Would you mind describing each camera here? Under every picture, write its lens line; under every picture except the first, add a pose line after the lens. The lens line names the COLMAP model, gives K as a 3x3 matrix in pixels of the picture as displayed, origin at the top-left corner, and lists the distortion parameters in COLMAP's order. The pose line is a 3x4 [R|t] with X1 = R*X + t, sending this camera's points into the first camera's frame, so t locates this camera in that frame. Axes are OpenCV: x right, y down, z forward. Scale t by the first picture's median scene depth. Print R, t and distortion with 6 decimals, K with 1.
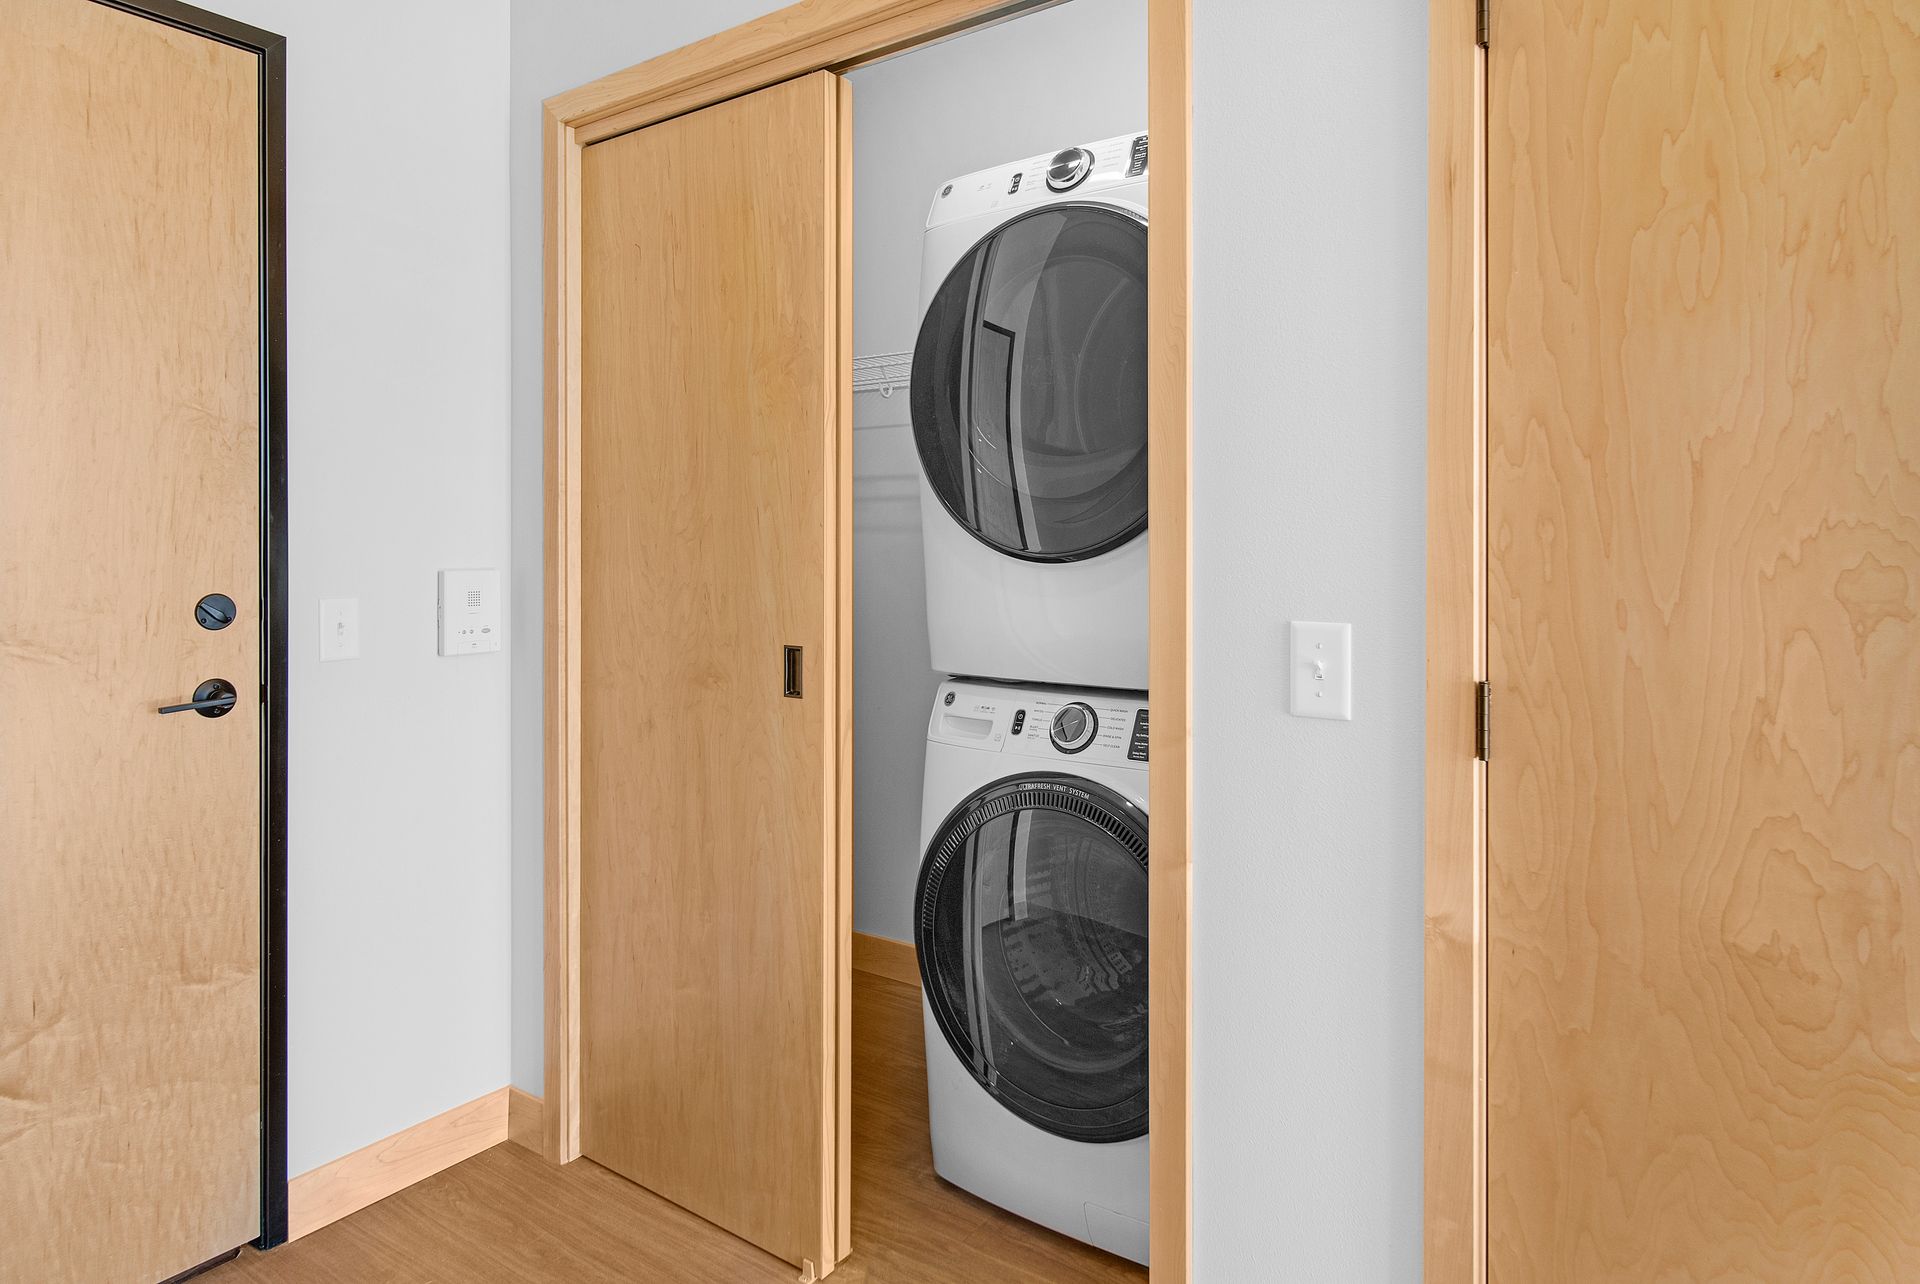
lens RADIAL K [[1118.5, 0, 965.4], [0, 1118.5, 539.2], [0, 0, 1]] dist [0.001274, 0.000595]
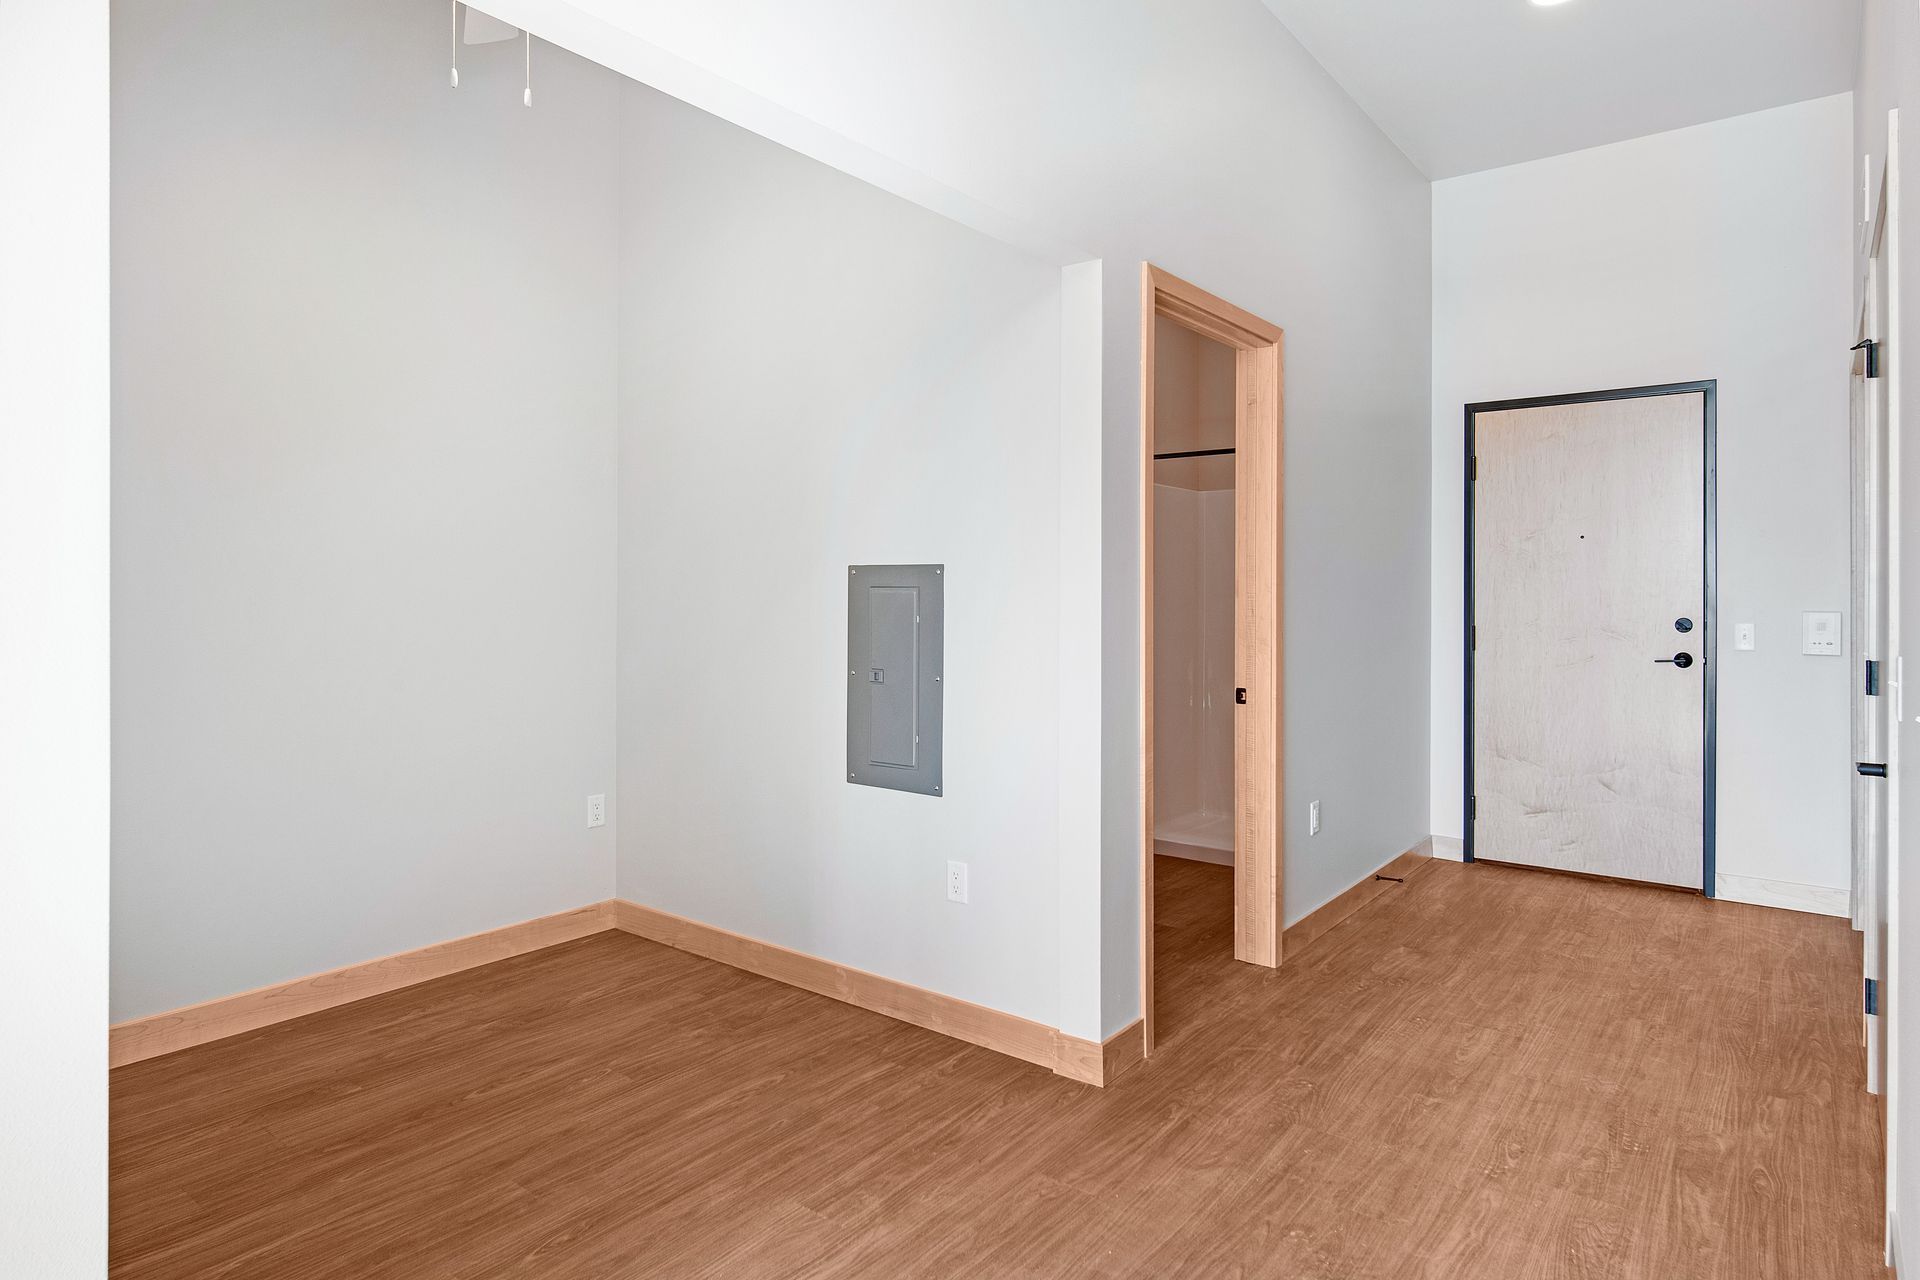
lens RADIAL K [[1089.2, 0, 969.4], [0, 1089.2, 593.1], [0, 0, 1]] dist [0.000039, 0.000974]
pose [[-0.038236, -0.000267, -0.999269, 1.759460], [-0.002696, 0.999996, -0.000164, -0.000937], [0.999265, 0.002687, -0.038237, -0.473742]]
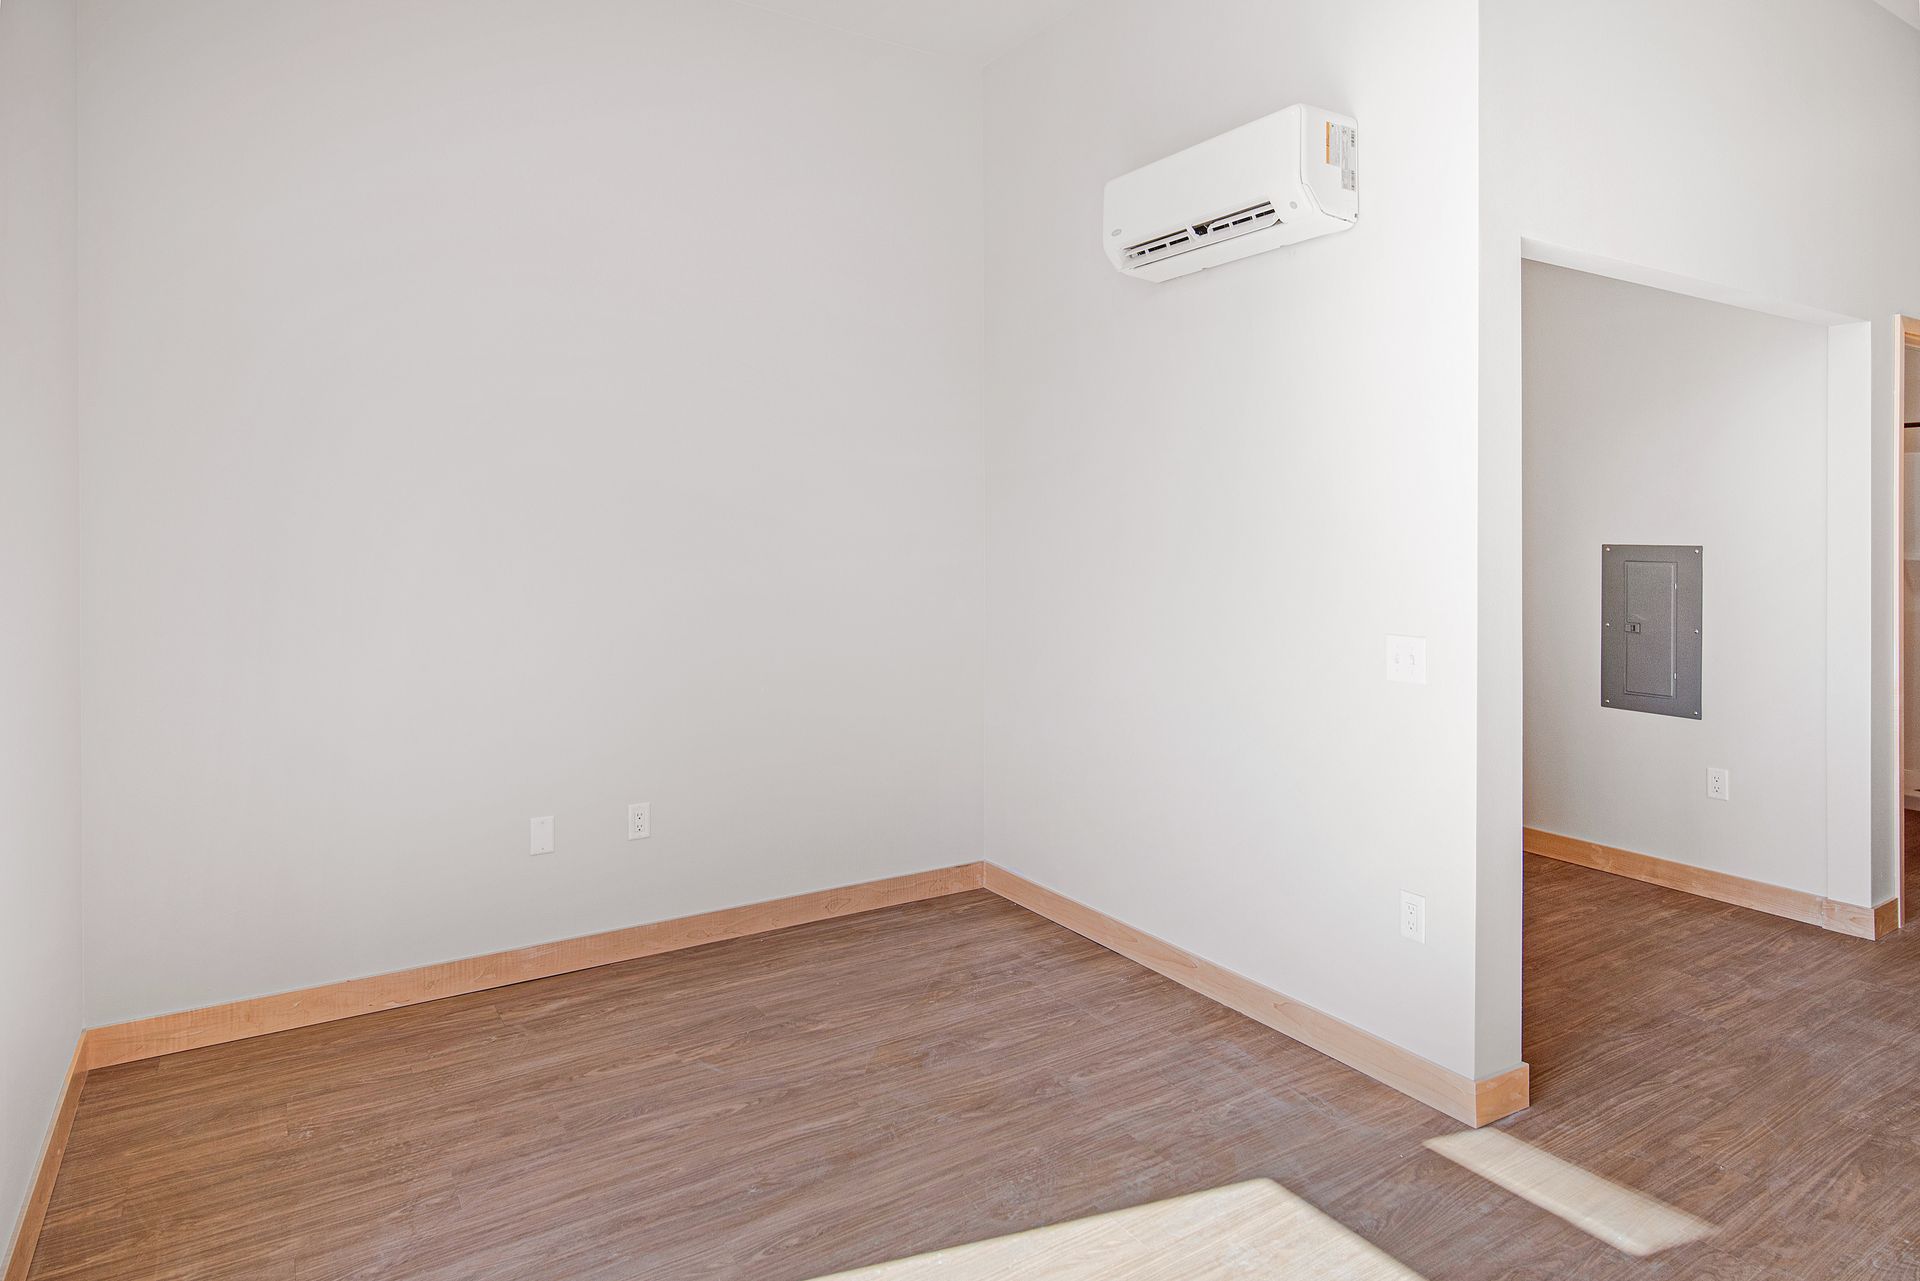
lens RADIAL K [[1118.5, 0, 965.4], [0, 1118.5, 537.7], [0, 0, 1]] dist [0.001274, 0.000595]
pose [[-0.376060, 0.007693, -0.926563, 2.744655], [0.001686, 0.999970, 0.007619, -0.078830], [0.926594, 0.001303, -0.376062, -1.092948]]
